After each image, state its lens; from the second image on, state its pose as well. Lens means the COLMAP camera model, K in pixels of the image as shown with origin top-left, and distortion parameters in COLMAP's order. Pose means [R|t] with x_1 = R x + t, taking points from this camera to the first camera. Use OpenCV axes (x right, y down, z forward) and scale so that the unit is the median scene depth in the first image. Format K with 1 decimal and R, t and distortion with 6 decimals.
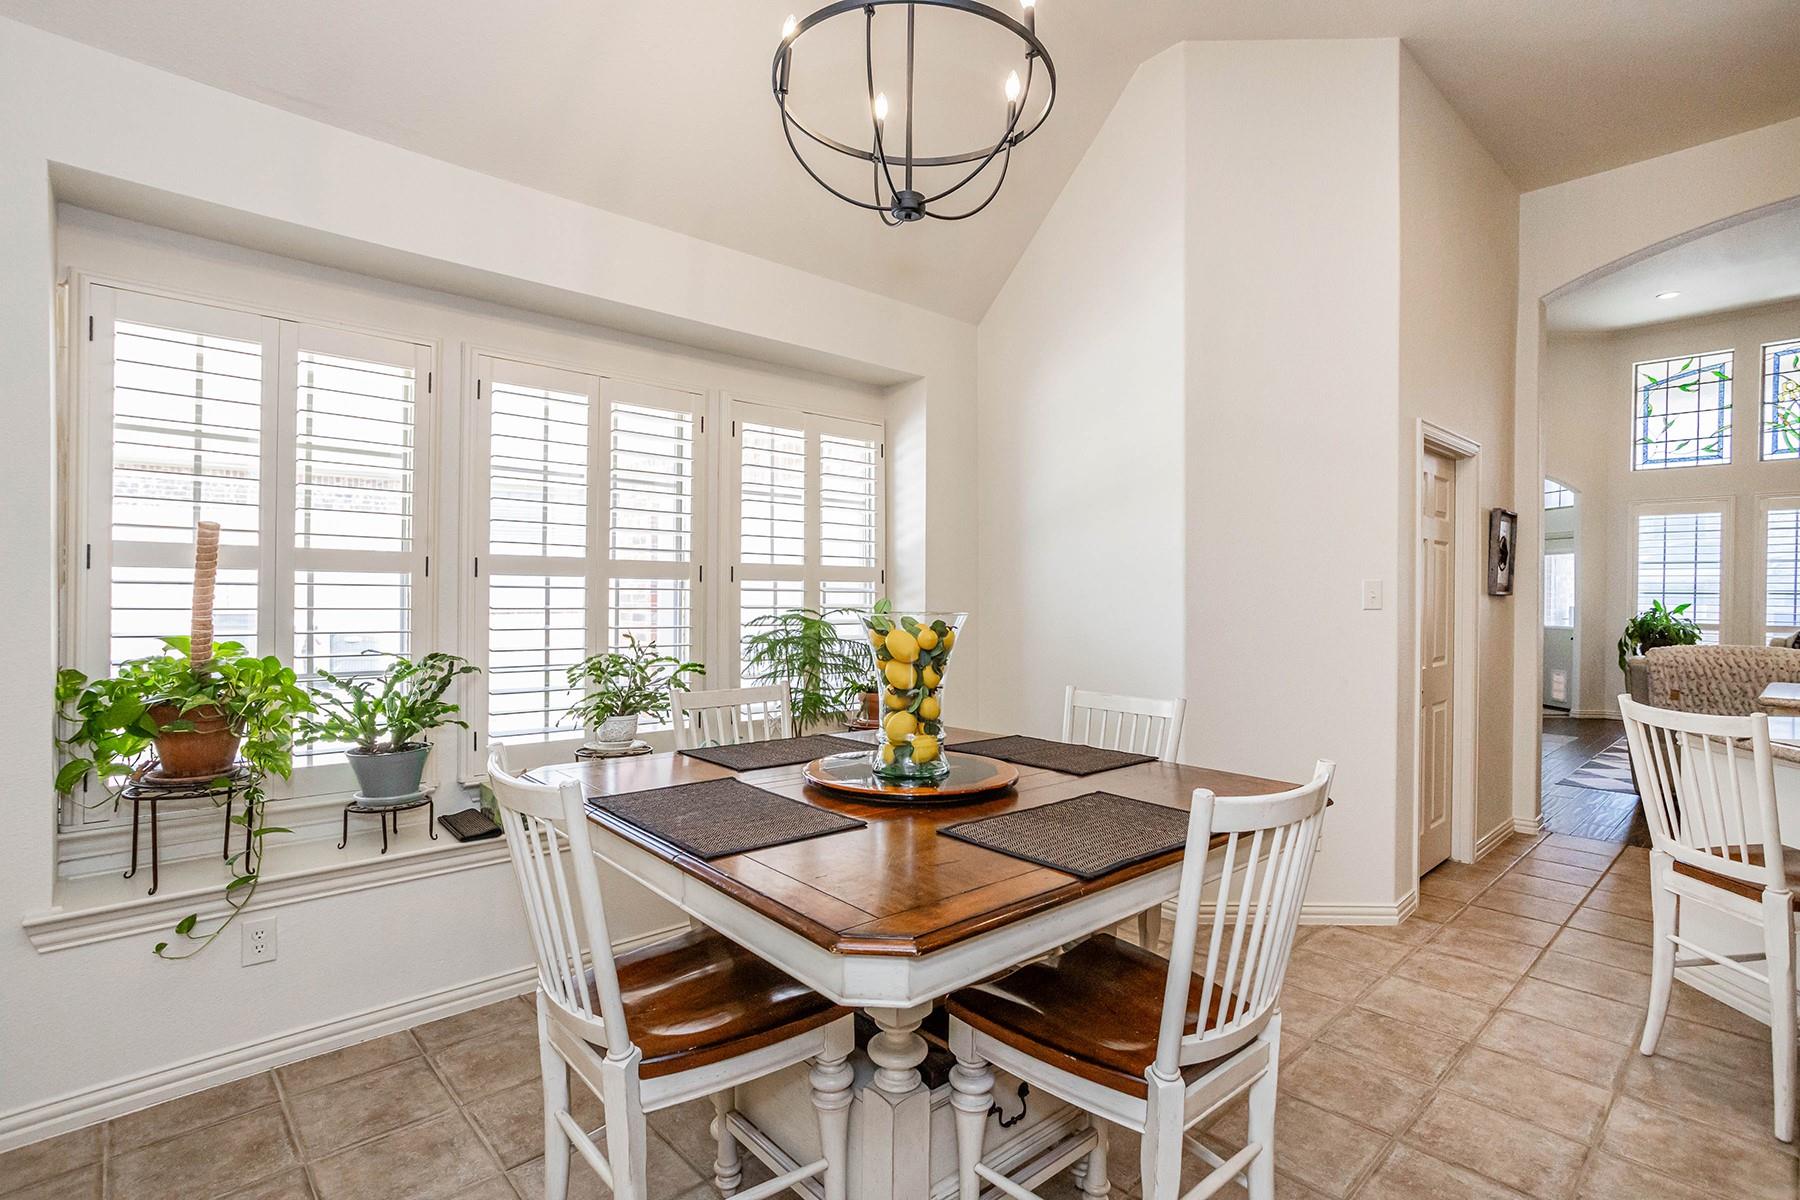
lens RADIAL K [[879.6, 0, 918.6], [0, 879.6, 596.6], [0, 0, 1]] dist [-0.038935, 0.016758]
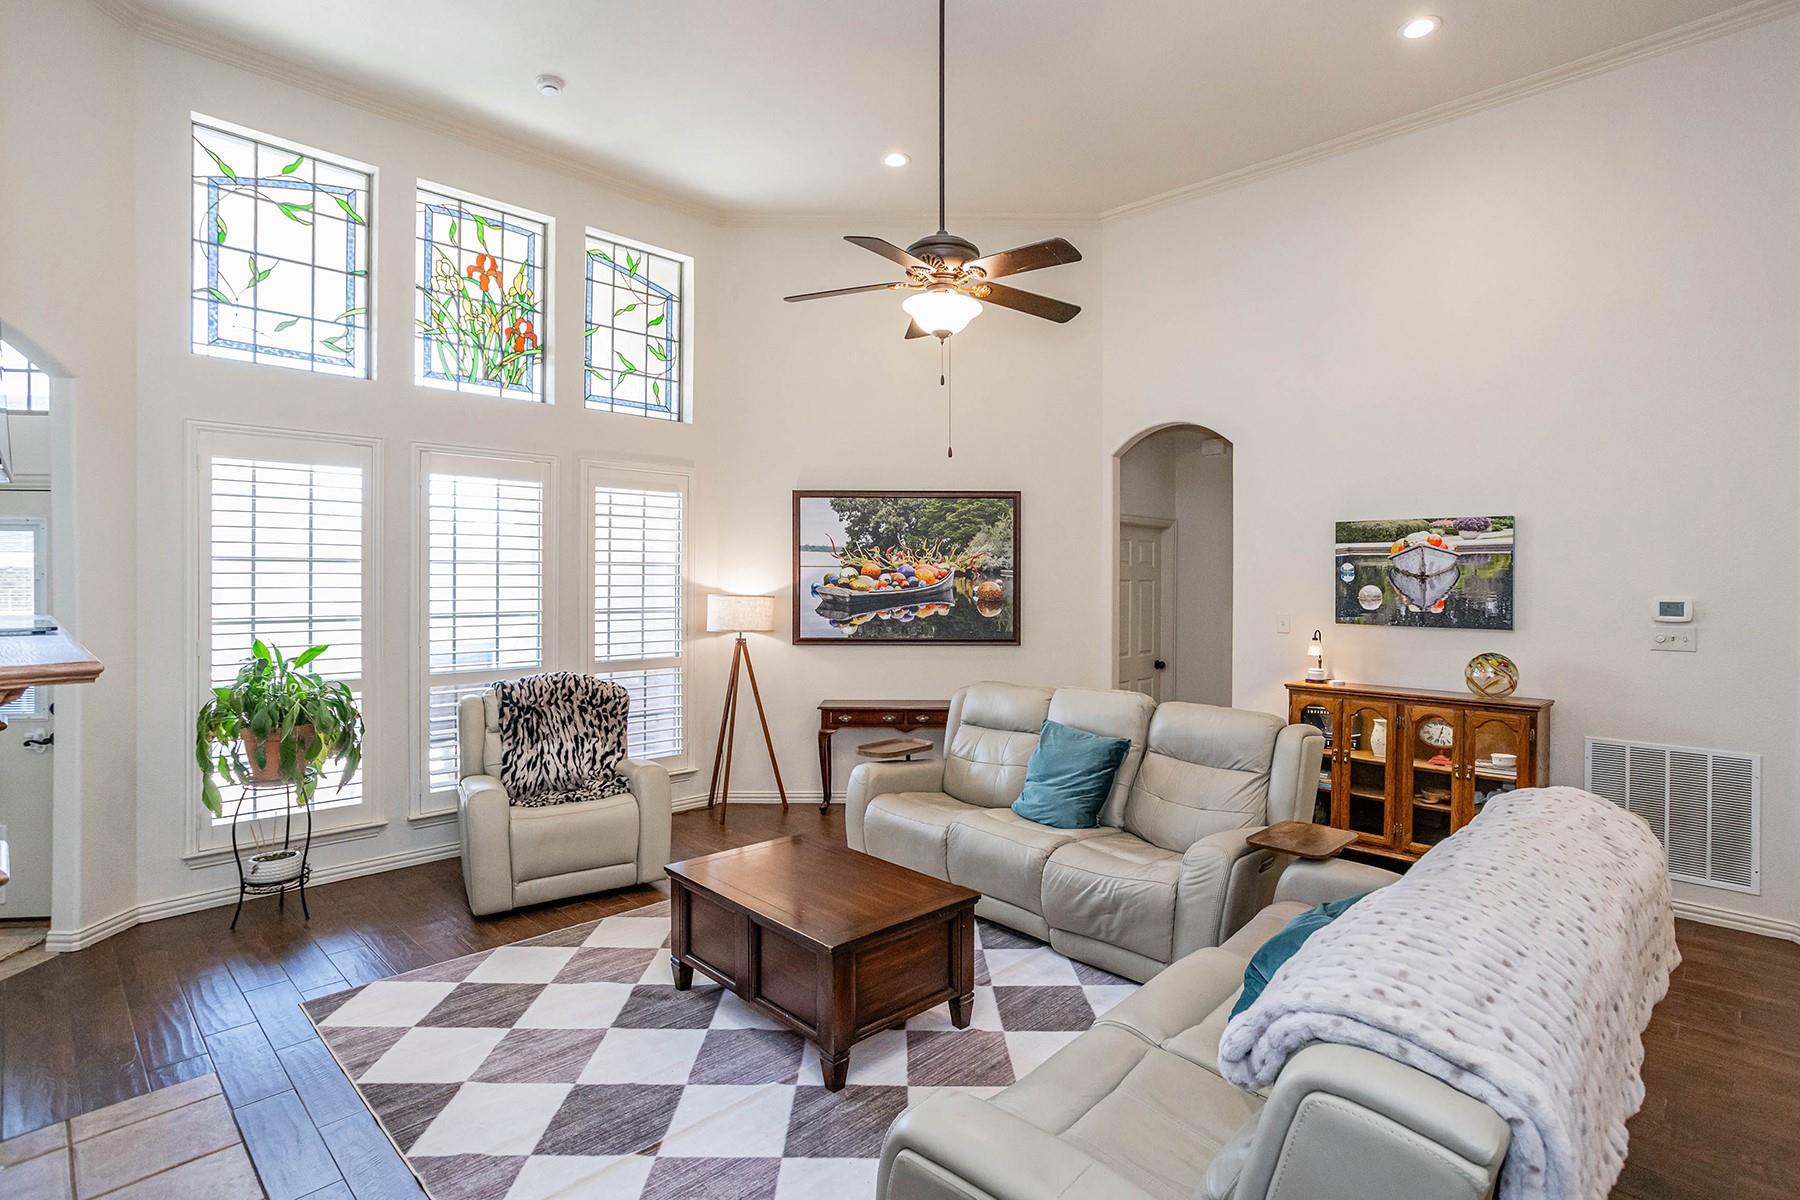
lens RADIAL K [[879.6, 0, 914.2], [0, 879.6, 590.6], [0, 0, 1]] dist [-0.038935, 0.016758]
pose [[-0.027397, -0.024902, 0.999314, 0.382202], [0.008505, 0.999648, 0.025143, -0.031907], [-0.999588, 0.009188, -0.027175, 0.667177]]
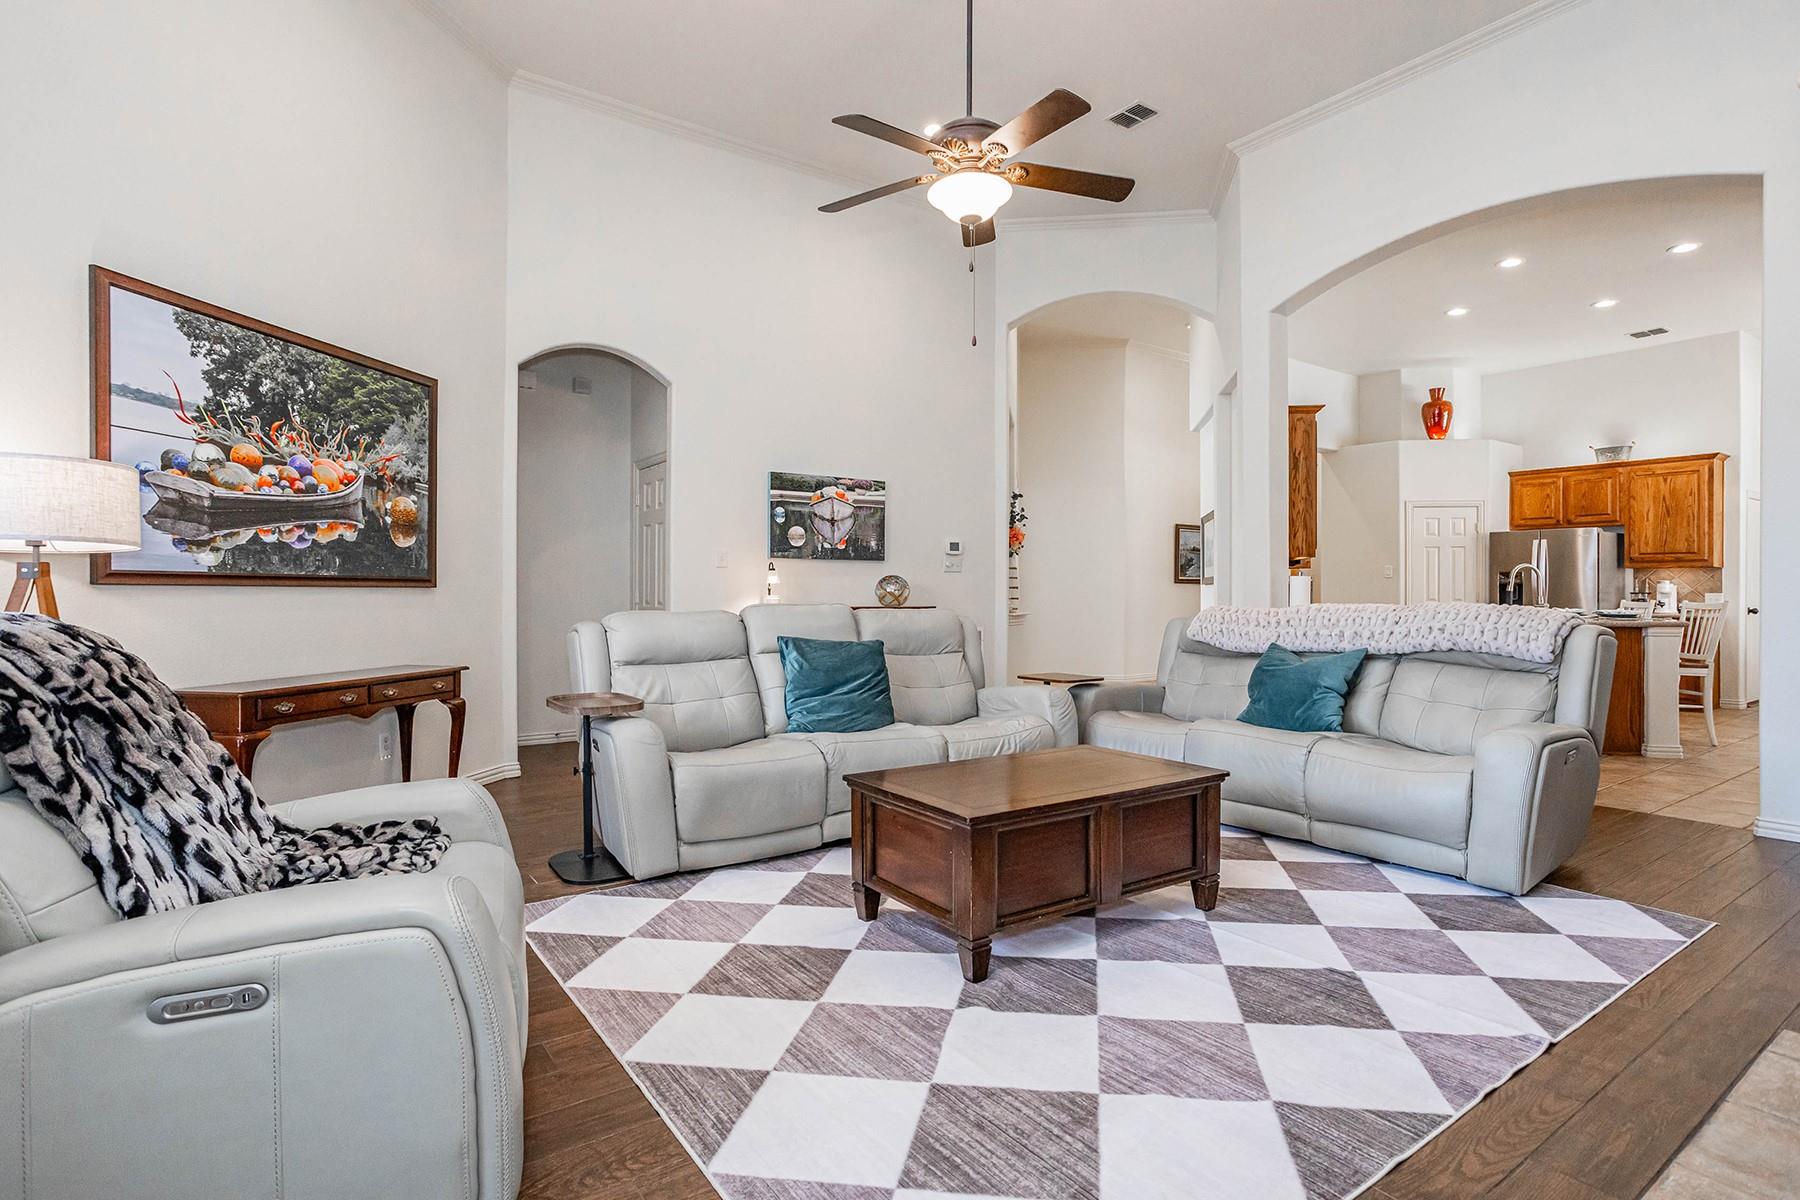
lens RADIAL K [[879.6, 0, 890.1], [0, 879.6, 587.6], [0, 0, 1]] dist [-0.038935, 0.016758]
pose [[-0.982448, -0.012281, 0.186133, 0.715291], [-0.011919, 0.999924, 0.003061, 0.023870], [-0.186156, 0.000789, -0.982520, 1.009292]]
